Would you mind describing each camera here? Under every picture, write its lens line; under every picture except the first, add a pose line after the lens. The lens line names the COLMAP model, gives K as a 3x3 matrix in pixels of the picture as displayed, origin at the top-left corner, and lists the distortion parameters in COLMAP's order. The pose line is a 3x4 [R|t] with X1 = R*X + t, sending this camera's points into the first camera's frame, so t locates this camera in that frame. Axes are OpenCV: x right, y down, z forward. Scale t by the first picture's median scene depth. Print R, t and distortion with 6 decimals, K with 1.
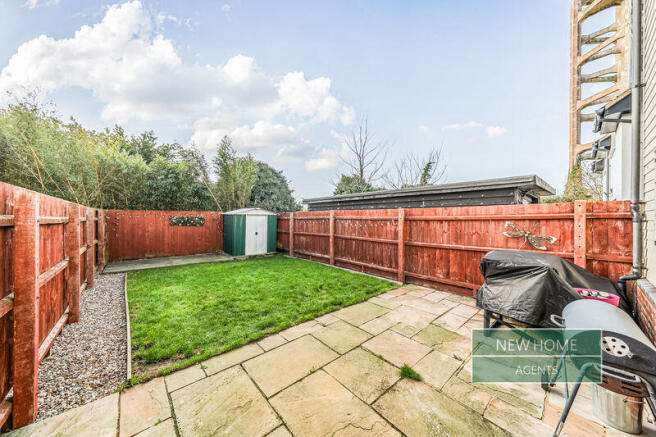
lens RADIAL K [[224.5, 0, 328.2], [0, 224.5, 219.8], [0, 0, 1]] dist [-0.001045, -0.000053]
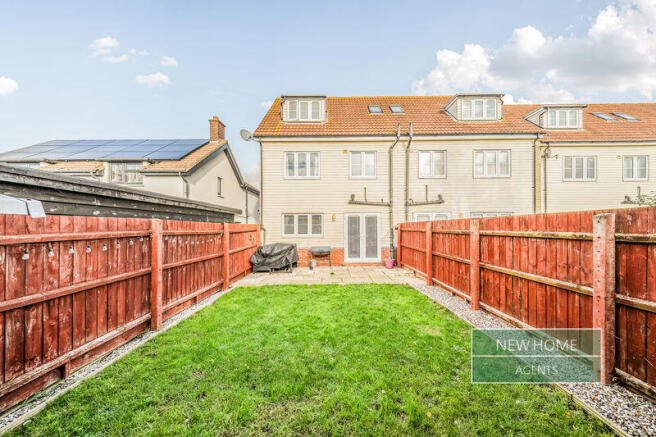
lens RADIAL K [[224.5, 0, 327.9], [0, 224.5, 224.1], [0, 0, 1]] dist [-0.001045, -0.000053]
pose [[-0.742767, 0.003624, 0.669540, -0.632258], [0.000125, 0.999986, -0.005274, -0.029409], [-0.669550, -0.003834, -0.742757, 1.168686]]
